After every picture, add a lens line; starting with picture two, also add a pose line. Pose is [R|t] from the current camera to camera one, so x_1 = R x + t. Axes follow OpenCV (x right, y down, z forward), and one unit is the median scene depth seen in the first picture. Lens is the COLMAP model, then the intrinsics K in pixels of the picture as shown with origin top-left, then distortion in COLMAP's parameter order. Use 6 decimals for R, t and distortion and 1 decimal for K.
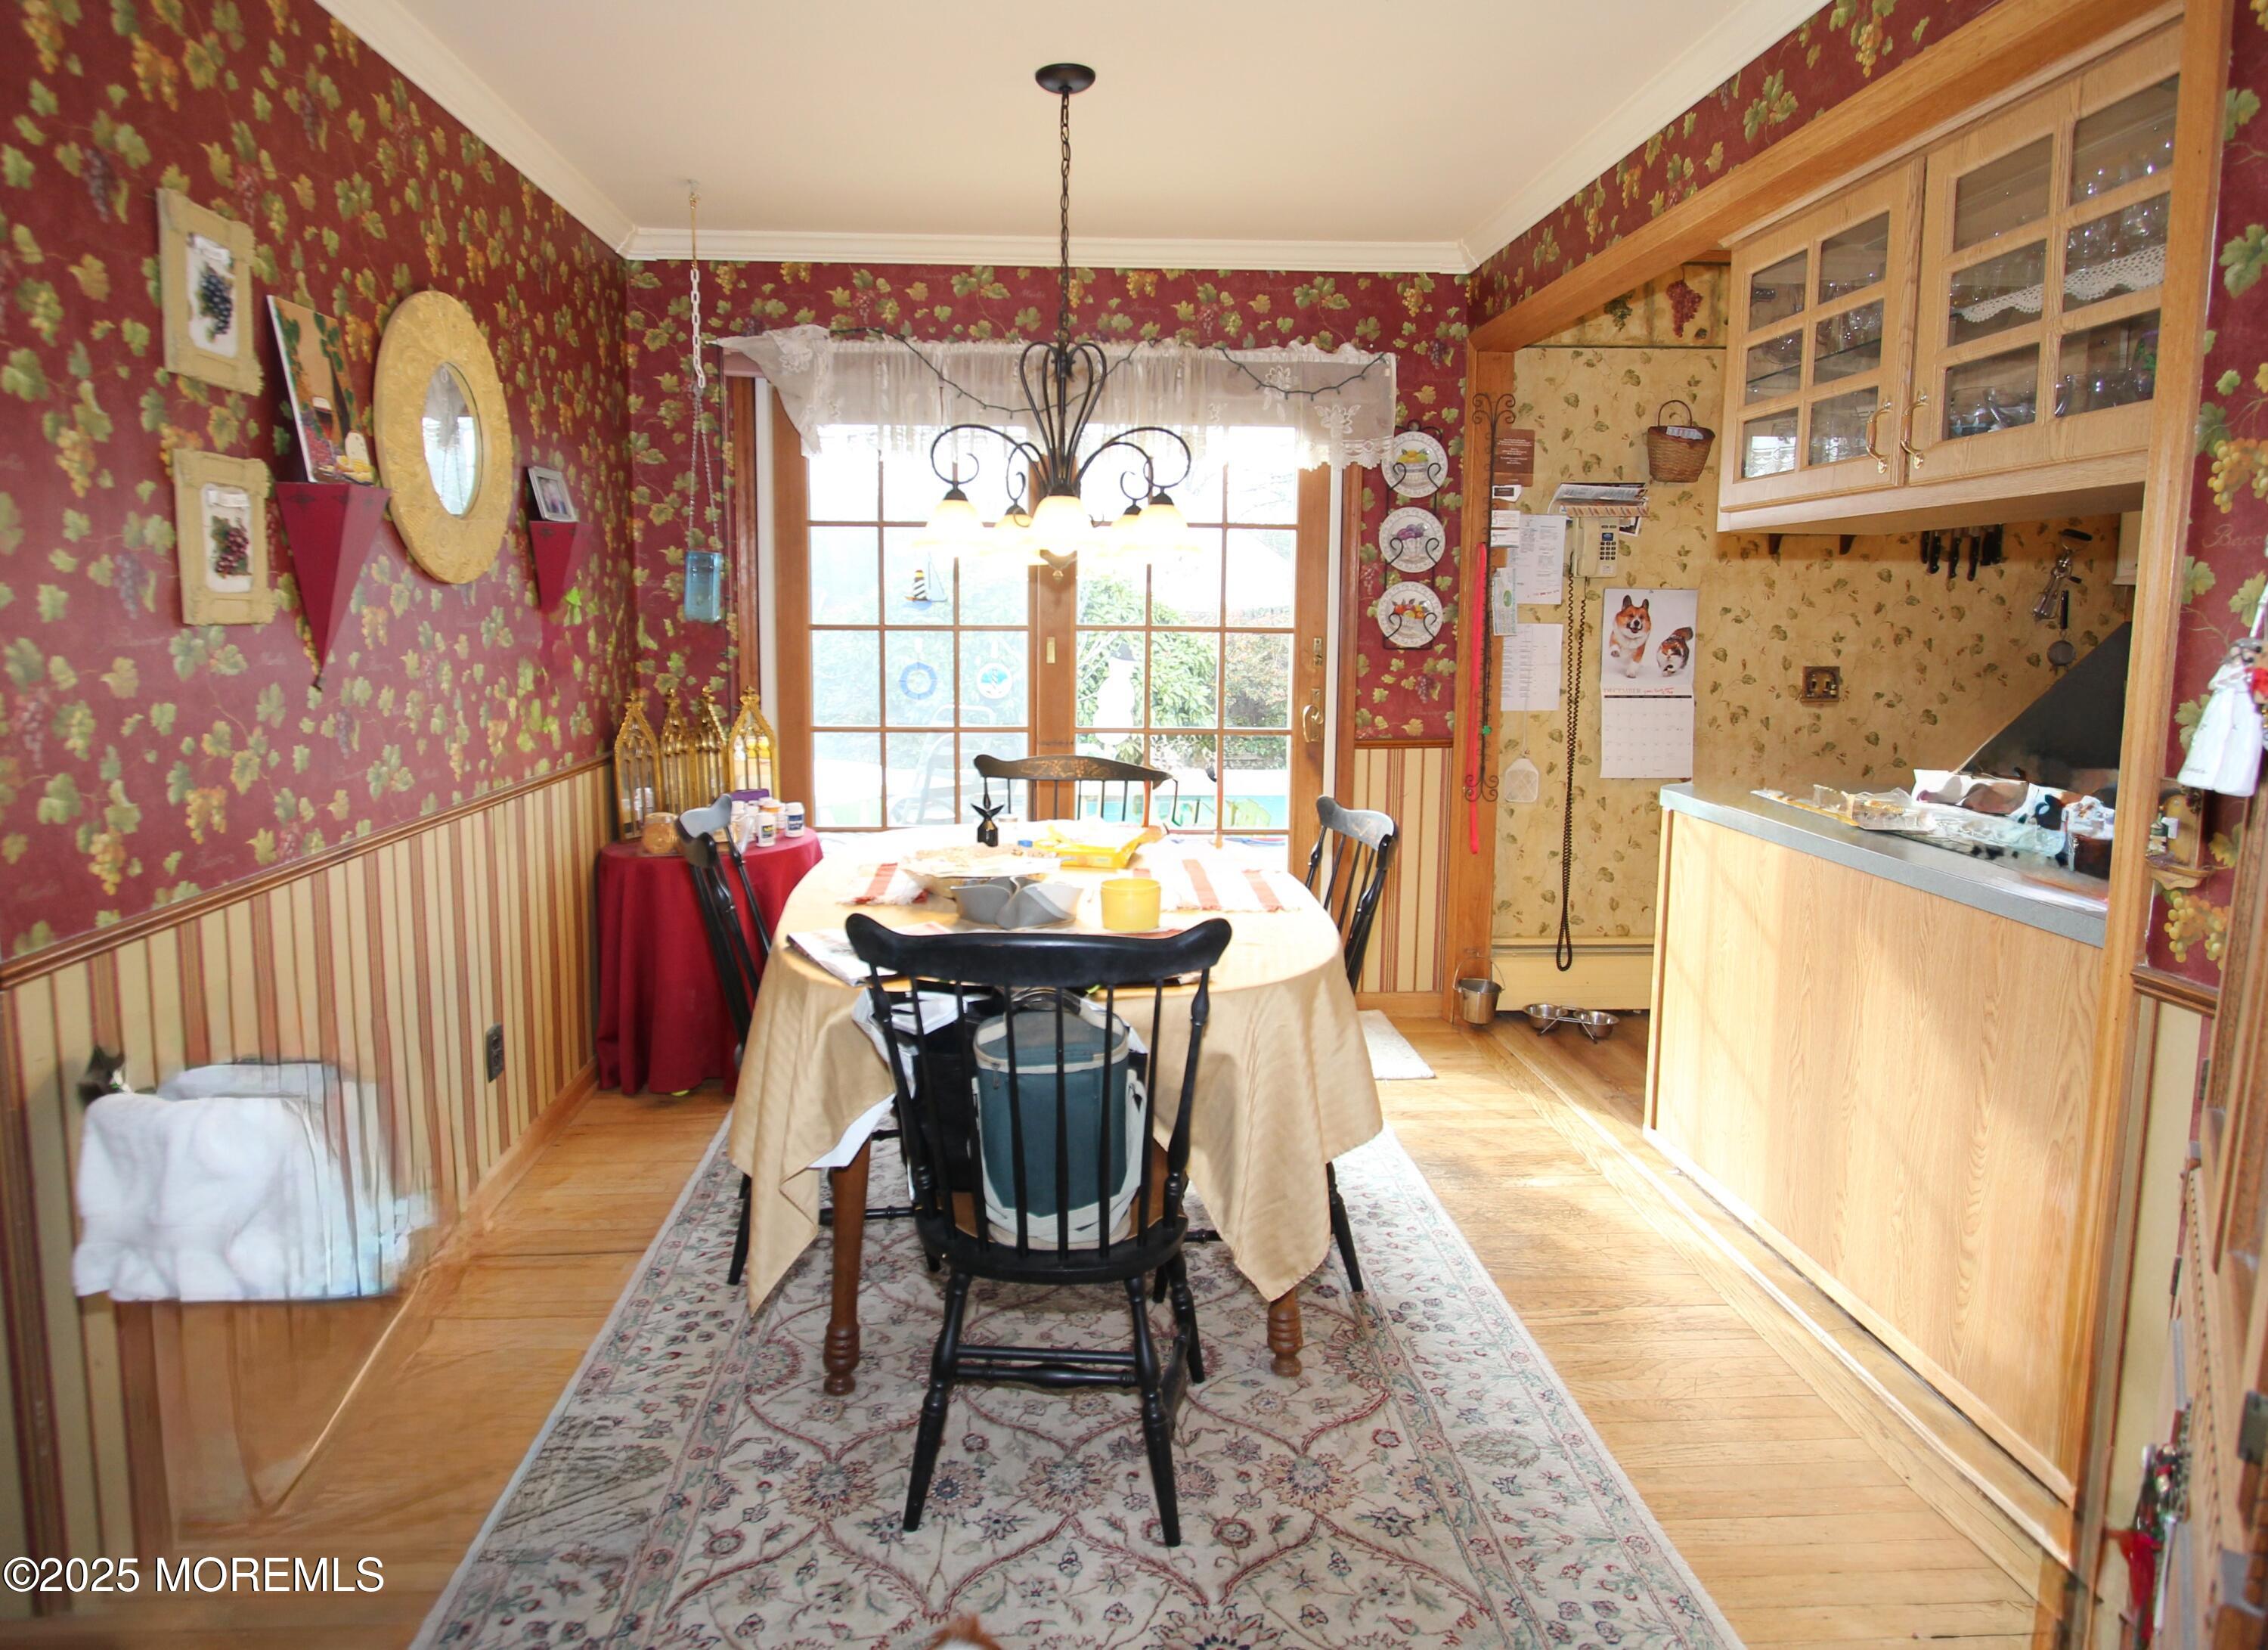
lens RADIAL K [[1286.0, 0, 1129.8], [0, 1286.0, 743.6], [0, 0, 1]] dist [-0.002744, -0.000449]
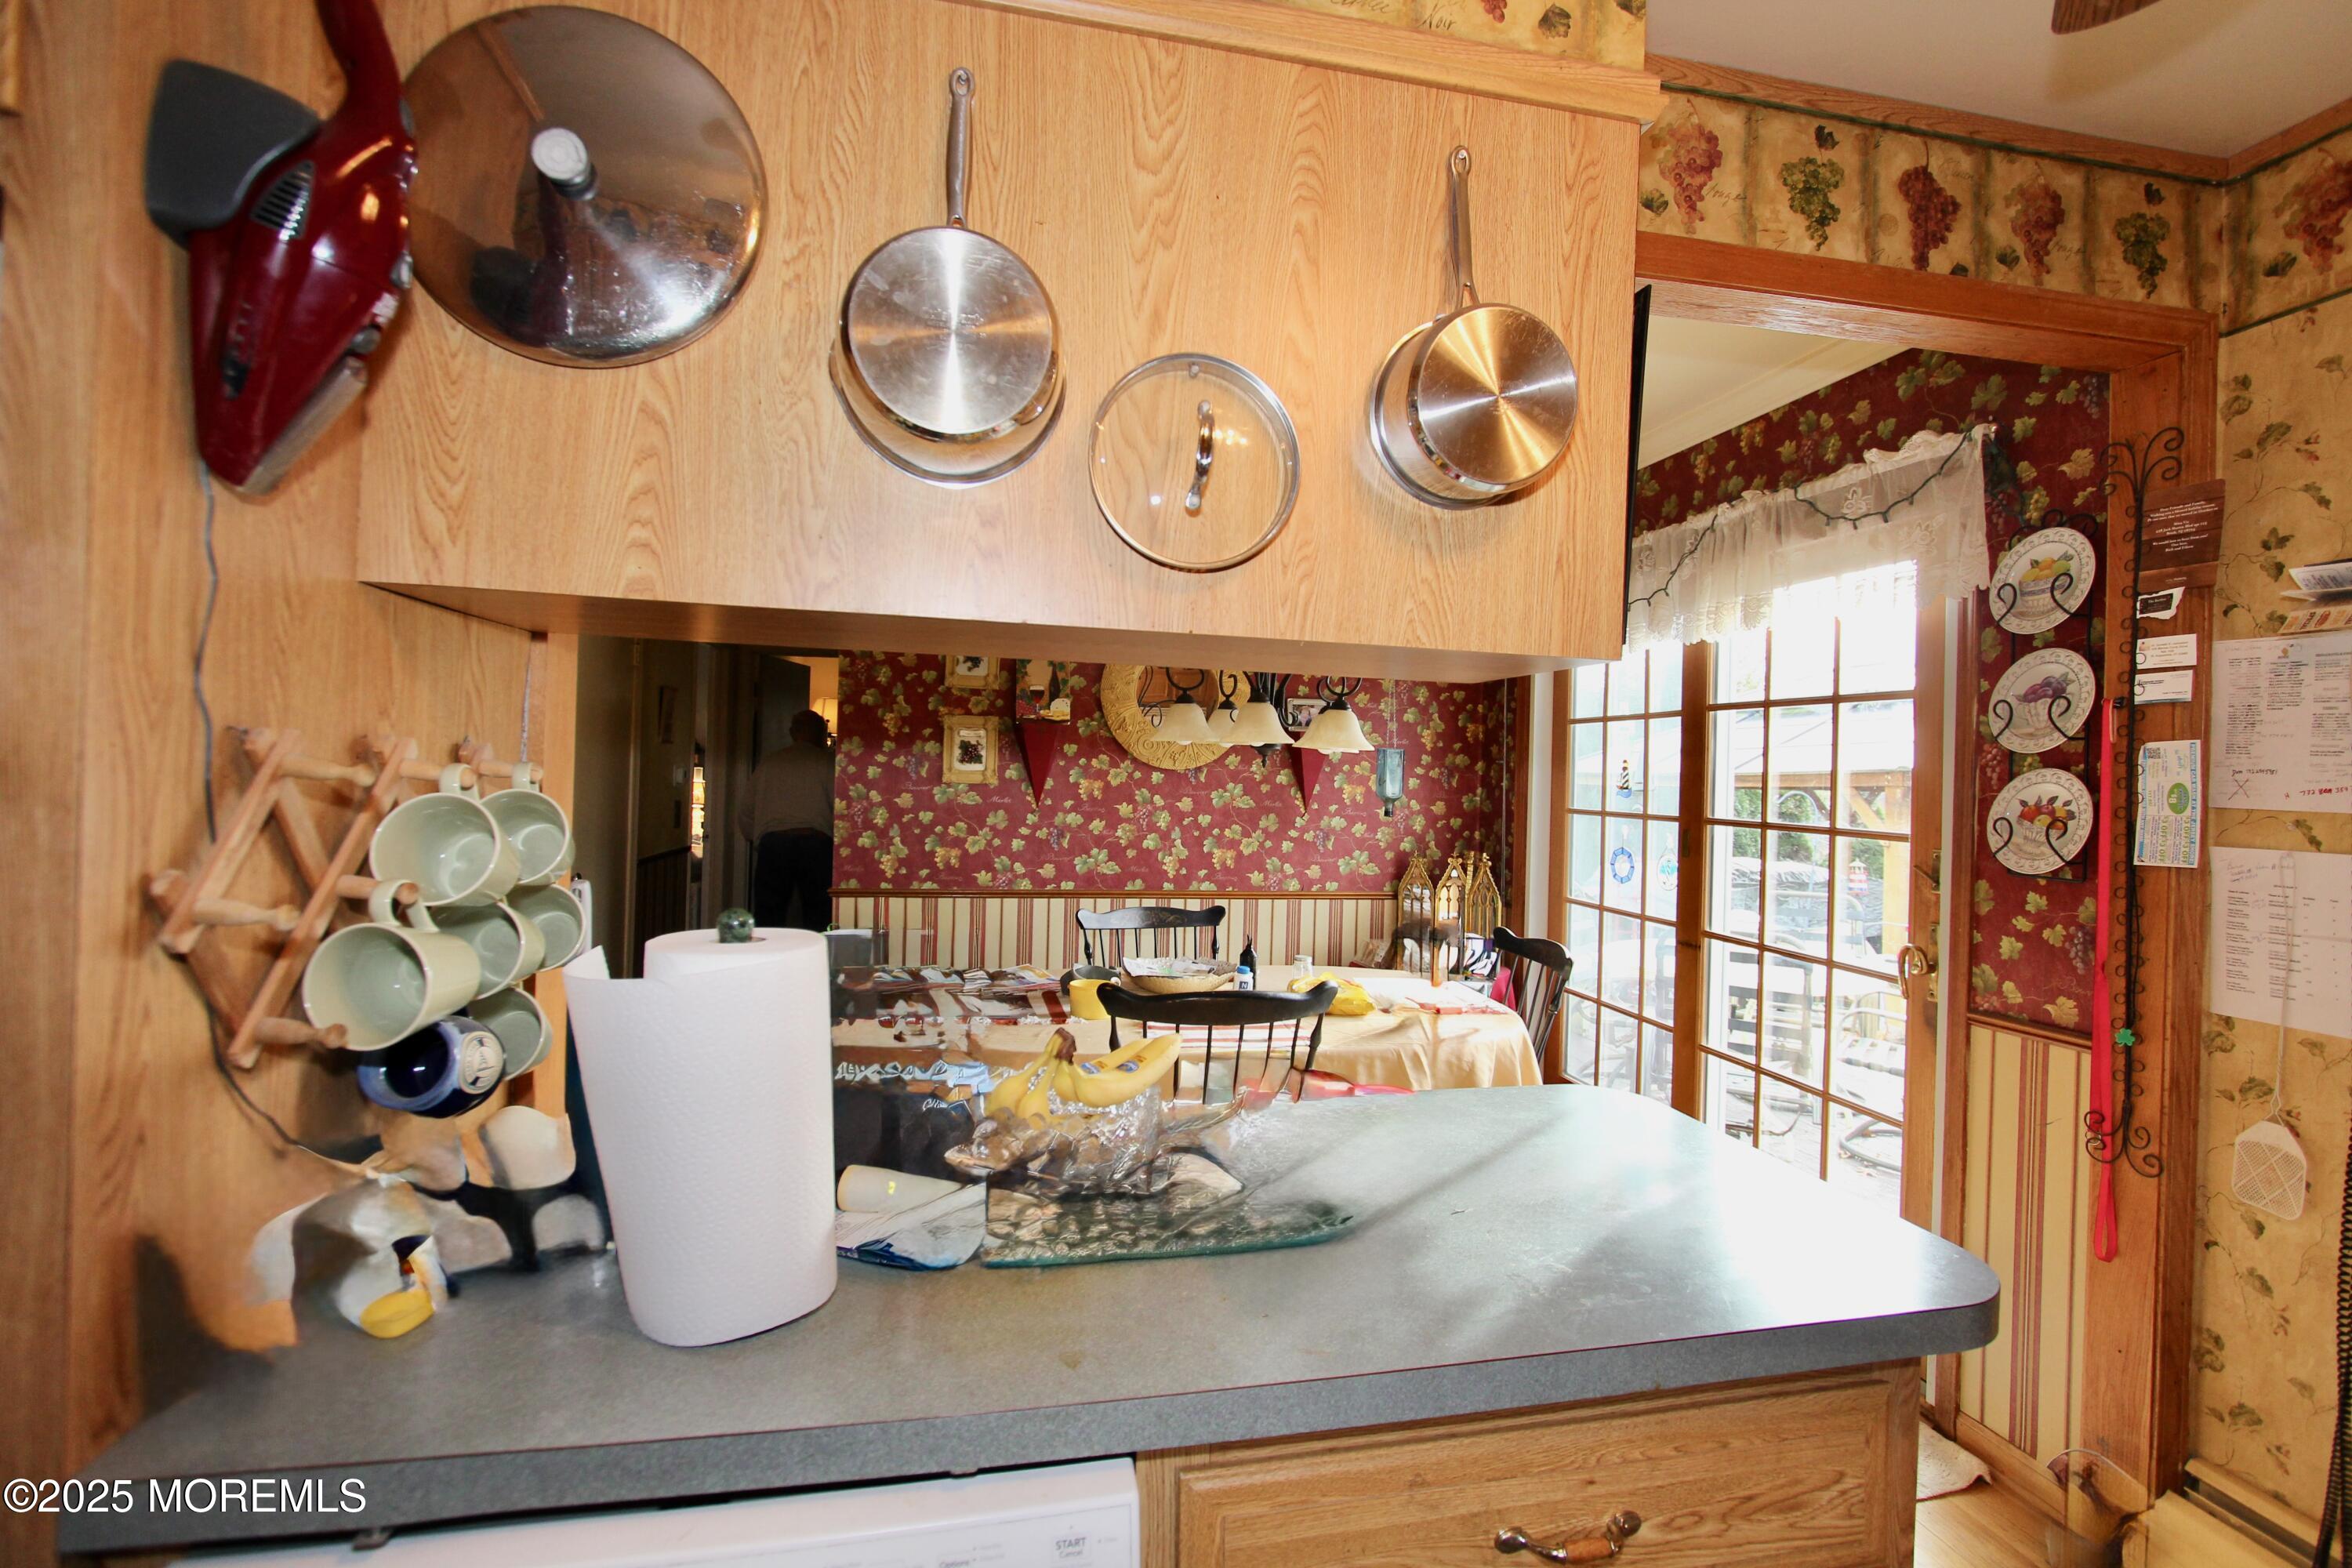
lens RADIAL K [[1083.2, 0, 1187.1], [0, 1083.2, 769.5], [0, 0, 1]] dist [-0.010715, 0.000934]
pose [[0.142913, -0.005213, -0.989721, 0.685474], [-0.132427, 0.990894, -0.024342, -0.060403], [0.980836, 0.134544, 0.140922, 0.542158]]
